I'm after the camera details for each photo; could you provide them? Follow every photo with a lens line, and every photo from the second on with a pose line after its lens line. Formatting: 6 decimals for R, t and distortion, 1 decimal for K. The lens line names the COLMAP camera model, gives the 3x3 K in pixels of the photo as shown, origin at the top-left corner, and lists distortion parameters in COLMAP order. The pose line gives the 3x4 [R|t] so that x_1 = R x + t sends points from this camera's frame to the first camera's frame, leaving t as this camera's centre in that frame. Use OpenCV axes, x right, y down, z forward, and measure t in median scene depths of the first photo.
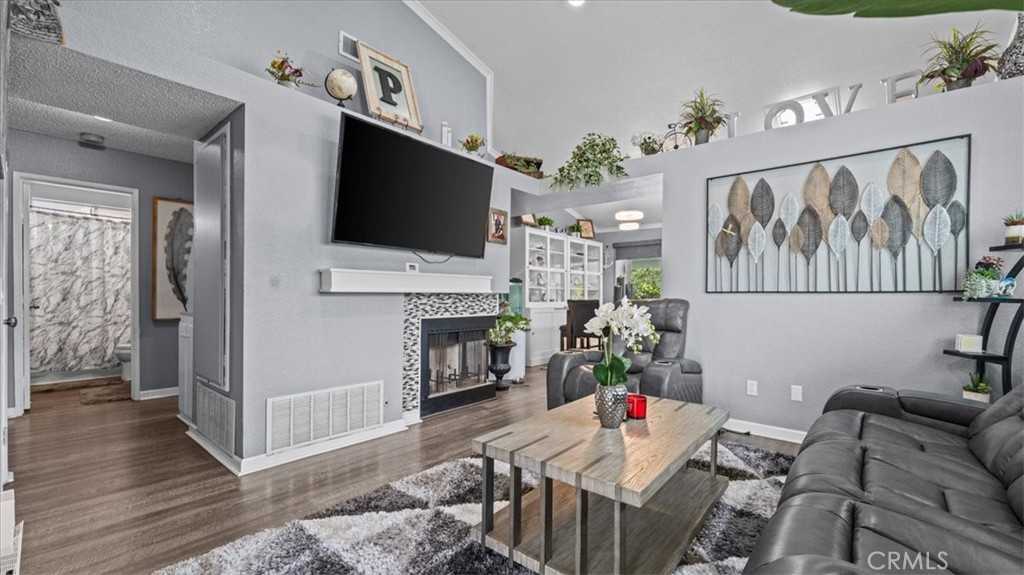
lens RADIAL K [[418.1, 0, 514.1], [0, 418.1, 295.9], [0, 0, 1]] dist [-0.000627, 0.000533]
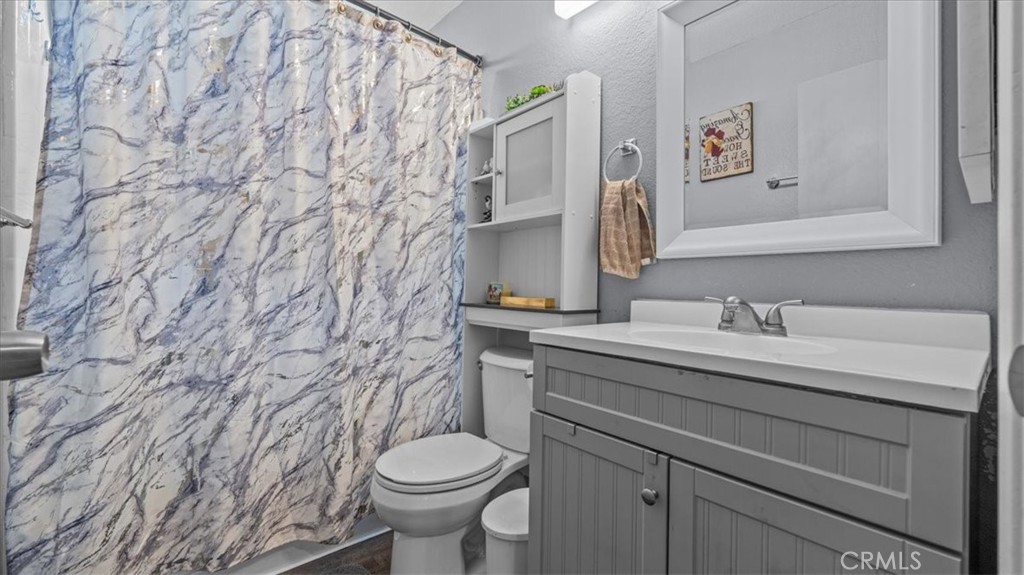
lens RADIAL K [[418.1, 0, 507.5], [0, 418.1, 280.7], [0, 0, 1]] dist [-0.000627, 0.000533]
pose [[0.985582, 0.004673, -0.169134, -0.842611], [-0.005207, 0.999983, -0.002715, 0.003499], [0.169119, 0.003557, 0.985589, 0.771941]]
